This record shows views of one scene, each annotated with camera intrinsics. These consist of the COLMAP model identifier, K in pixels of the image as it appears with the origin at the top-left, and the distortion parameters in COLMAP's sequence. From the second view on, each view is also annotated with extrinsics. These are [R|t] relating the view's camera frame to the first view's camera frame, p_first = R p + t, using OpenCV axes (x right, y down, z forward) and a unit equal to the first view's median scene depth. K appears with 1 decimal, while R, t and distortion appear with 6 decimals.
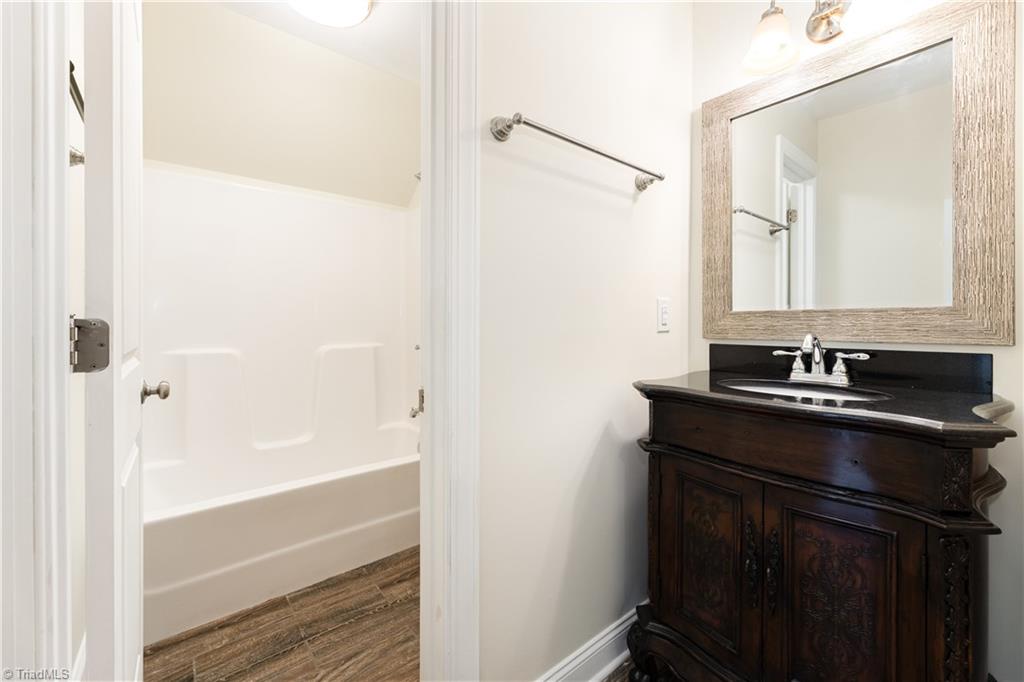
lens RADIAL K [[411.7, 0, 512.1], [0, 411.7, 330.7], [0, 0, 1]] dist [0.010147, -0.000306]
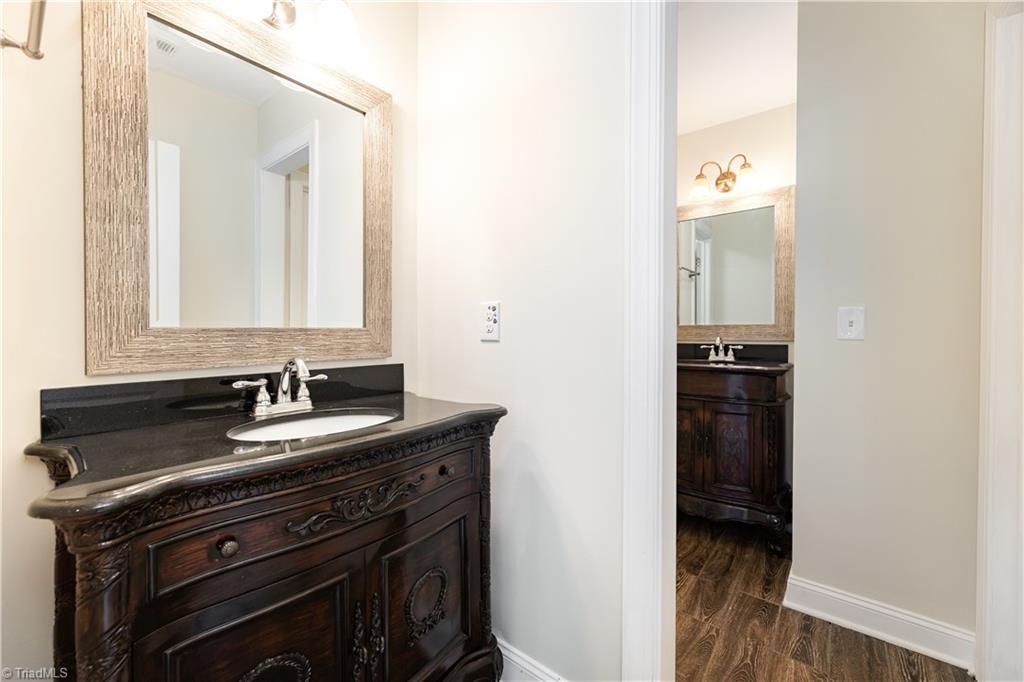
lens RADIAL K [[411.7, 0, 511.1], [0, 411.7, 341.3], [0, 0, 1]] dist [0.010147, -0.000306]
pose [[0.977622, -0.008770, 0.210185, -0.729920], [0.007084, 0.999936, 0.008775, 0.005140], [-0.210248, -0.007089, 0.977622, -0.802691]]
